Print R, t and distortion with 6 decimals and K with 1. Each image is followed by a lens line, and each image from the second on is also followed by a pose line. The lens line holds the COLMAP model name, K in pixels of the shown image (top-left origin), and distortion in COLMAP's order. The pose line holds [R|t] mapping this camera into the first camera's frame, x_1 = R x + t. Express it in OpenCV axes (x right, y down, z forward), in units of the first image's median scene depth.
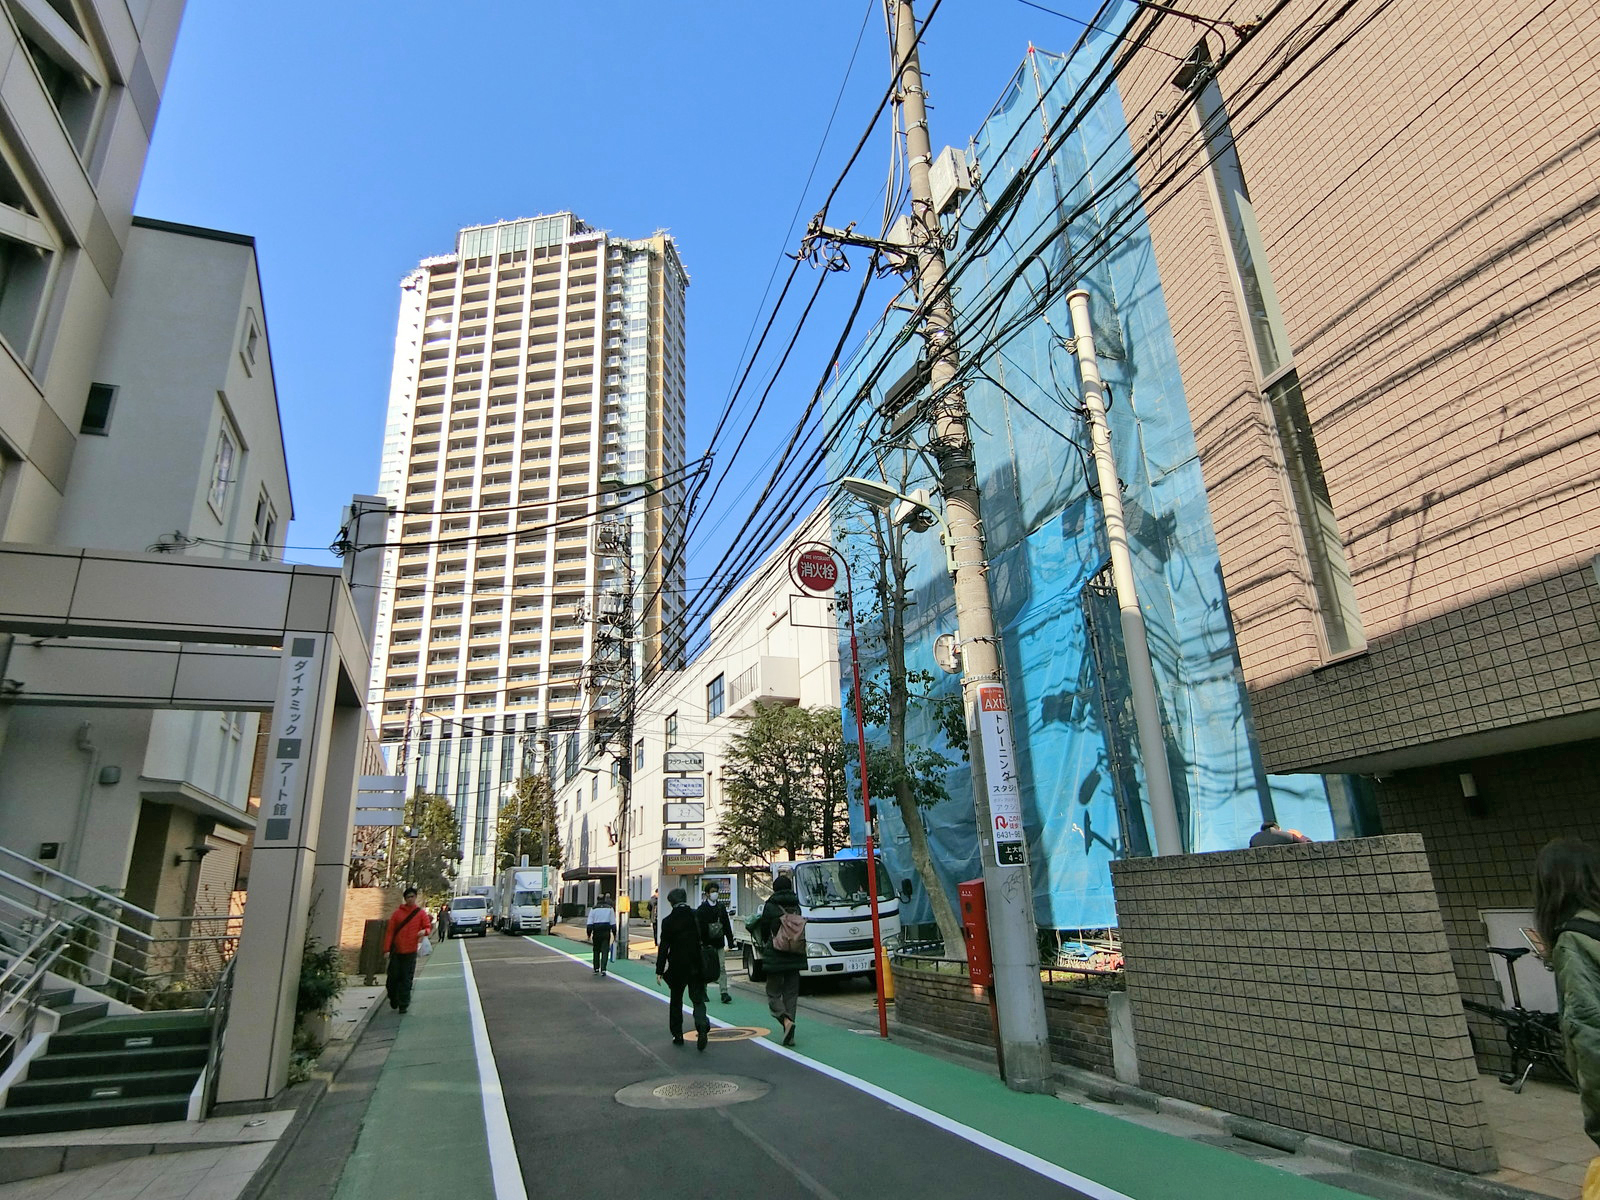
lens RADIAL K [[899.1, 0, 800.0], [0, 899.1, 600.0], [0, 0, 1]] dist [-0.005187, -0.002609]
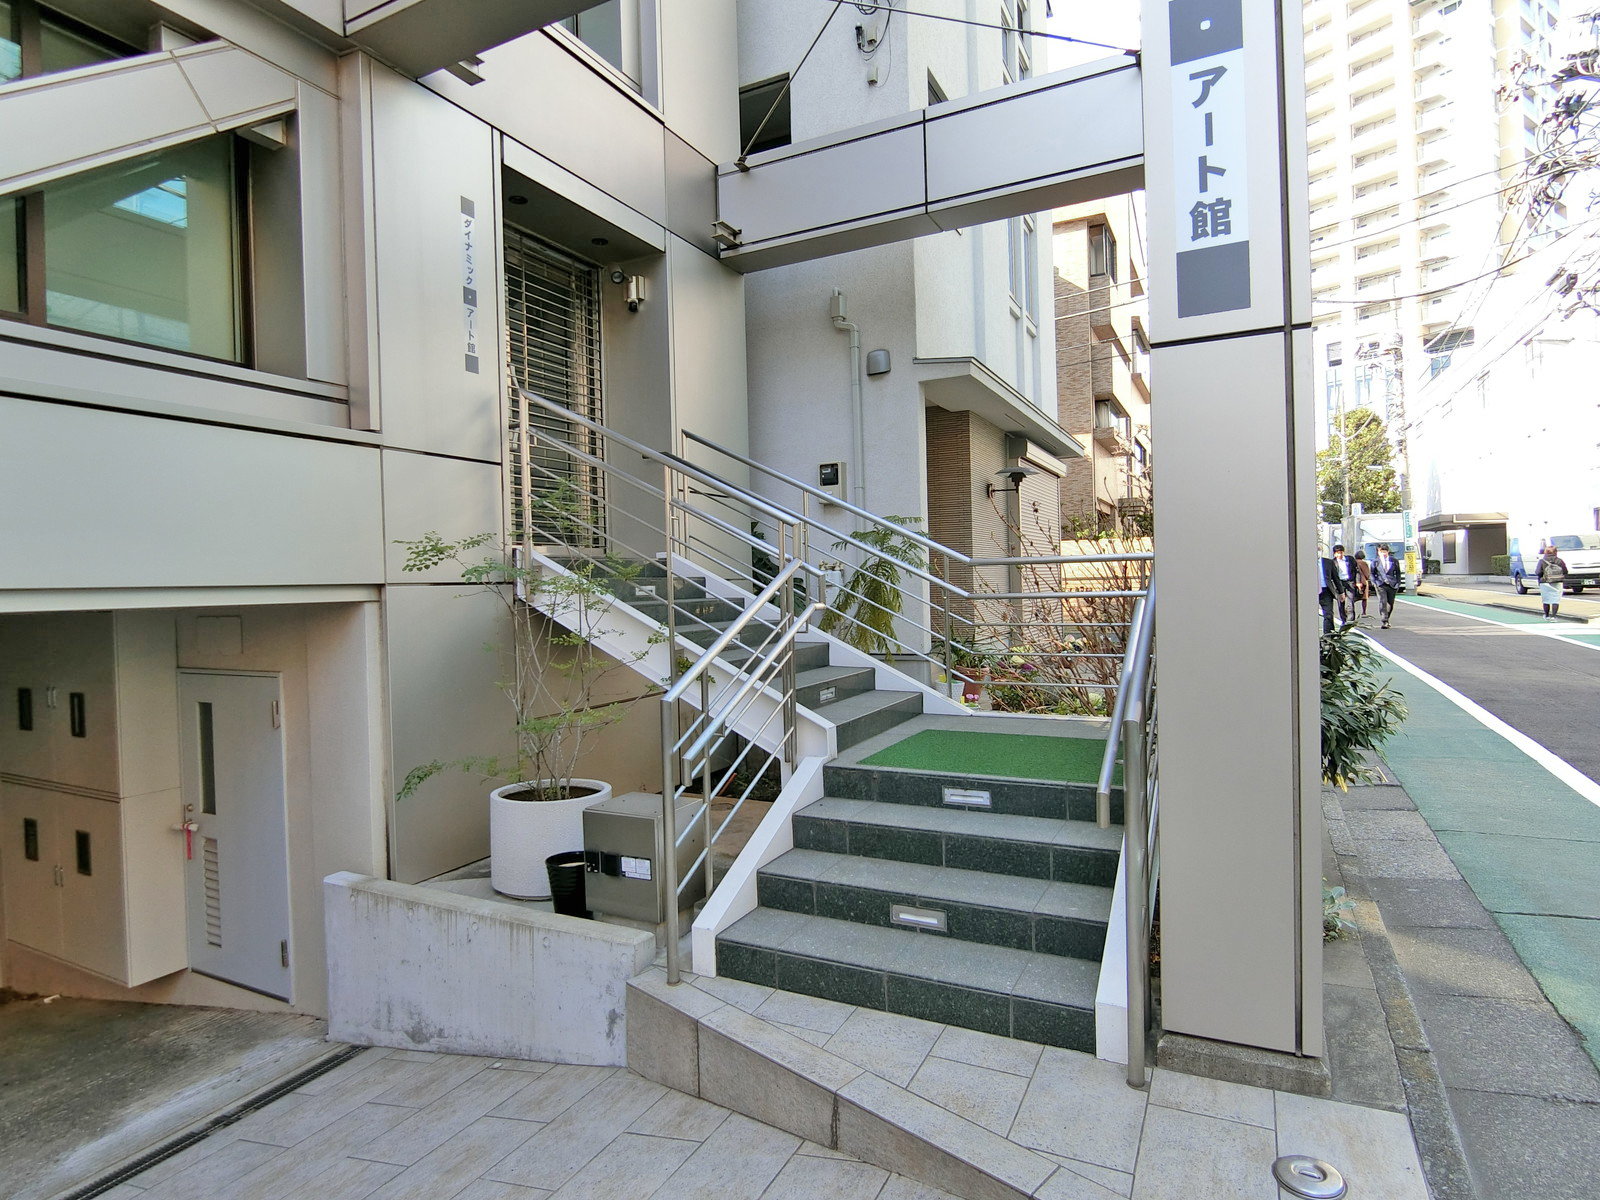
lens RADIAL K [[889.7, 0, 794.4], [0, 889.7, 598.0], [0, 0, 1]] dist [-0.014684, -0.002309]
pose [[0.684119, 0.029862, -0.728758, -0.222409], [0.234031, 0.937343, 0.258105, 0.120558], [0.690804, -0.347126, 0.634266, 0.325534]]
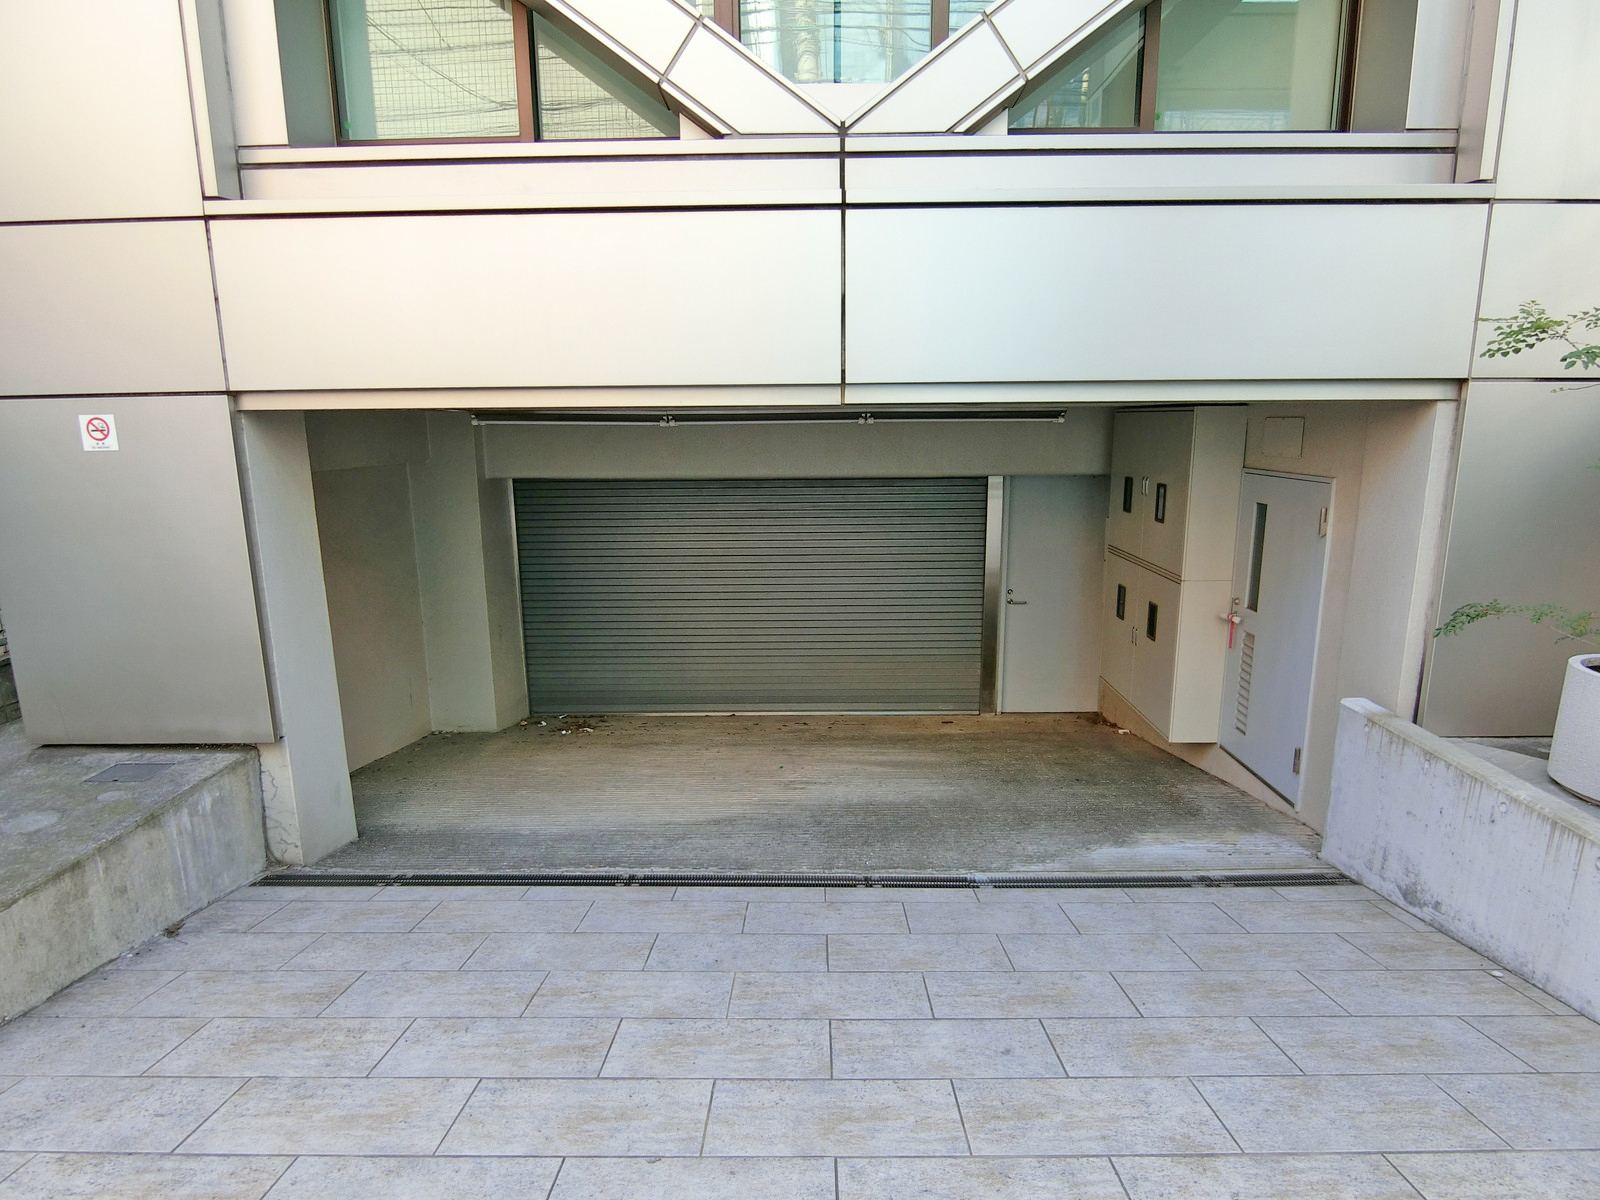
lens RADIAL K [[899.1, 0, 800.0], [0, 899.1, 600.0], [0, 0, 1]] dist [-0.005187, -0.002609]
pose [[-0.341547, 0.225396, -0.912437, -0.229993], [0.318204, 0.941216, 0.113394, 0.129443], [0.884359, -0.251612, -0.393192, 0.337123]]
